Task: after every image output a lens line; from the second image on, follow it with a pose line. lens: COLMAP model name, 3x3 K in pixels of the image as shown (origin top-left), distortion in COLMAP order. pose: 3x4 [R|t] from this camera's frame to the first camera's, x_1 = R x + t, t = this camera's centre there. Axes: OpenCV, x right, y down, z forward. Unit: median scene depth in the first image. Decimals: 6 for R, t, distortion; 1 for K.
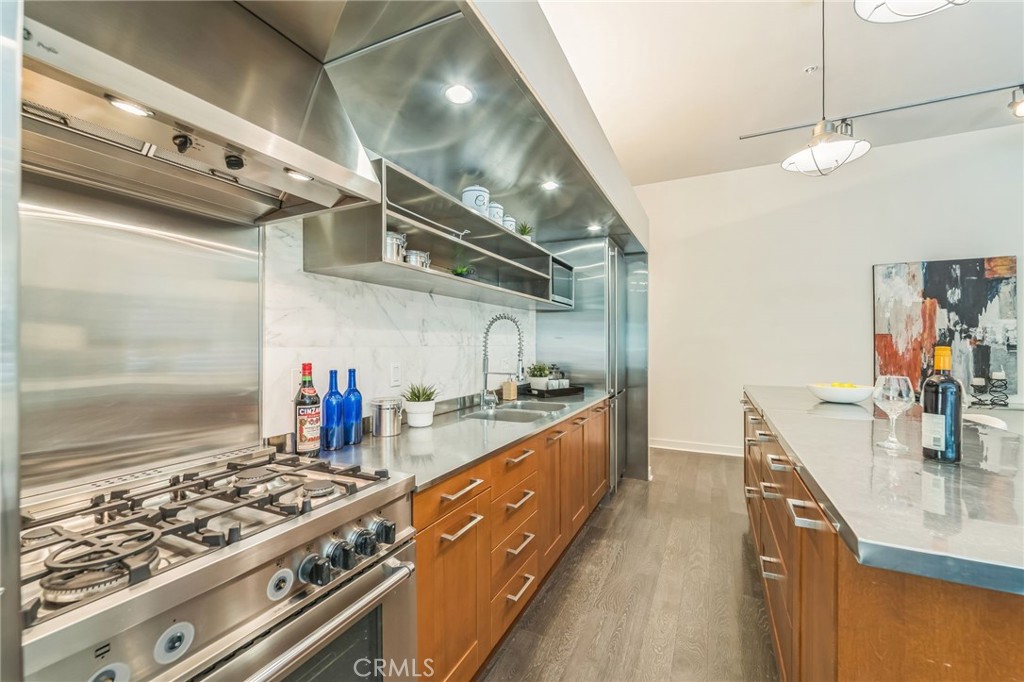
lens RADIAL K [[420.6, 0, 504.2], [0, 420.6, 340.9], [0, 0, 1]] dist [0.001981, -0.000435]
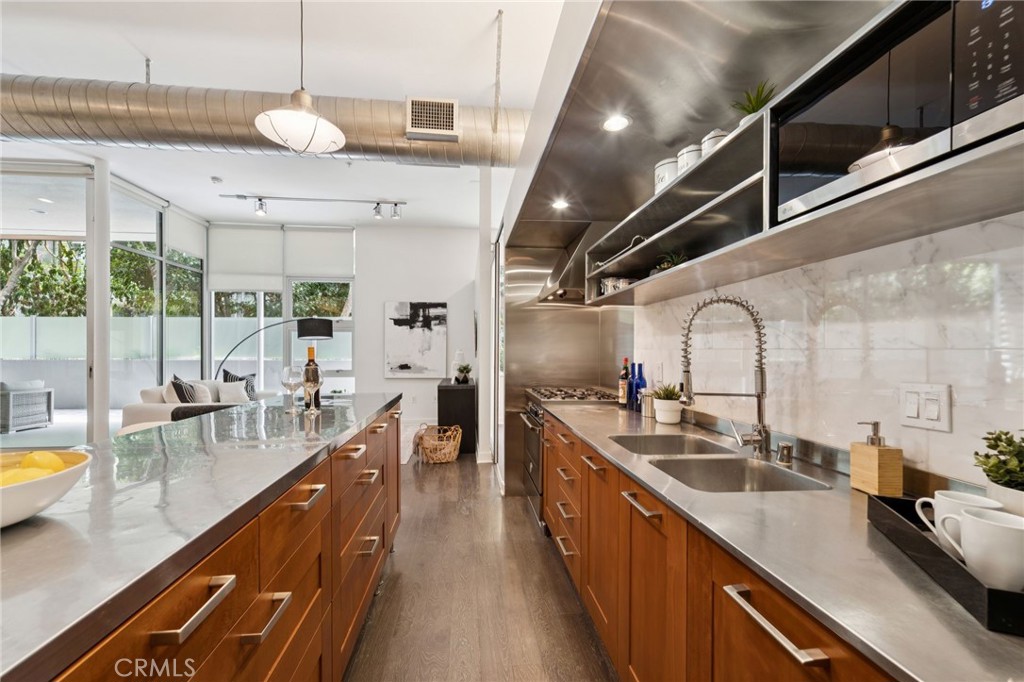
lens RADIAL K [[422.0, 0, 505.3], [0, 422.0, 352.0], [0, 0, 1]] dist [0.008291, -0.000347]
pose [[-0.849003, -0.001894, -0.528384, 0.500220], [-0.001159, 0.999998, -0.001723, 0.015177], [0.528386, -0.000850, -0.849004, 1.166748]]
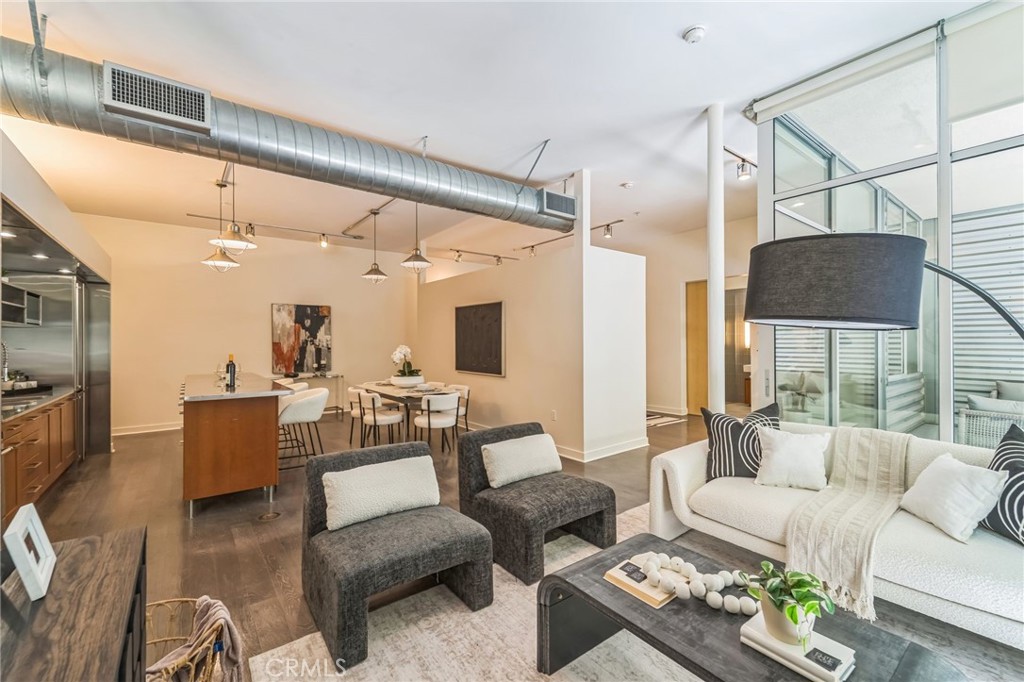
lens RADIAL K [[419.9, 0, 504.3], [0, 419.9, 344.9], [0, 0, 1]] dist [-0.000234, -0.000944]
pose [[0.445197, -0.011167, 0.895363, -0.409782], [-0.000116, 0.999922, 0.012528, -0.040739], [-0.895433, -0.005681, 0.445161, -0.993480]]
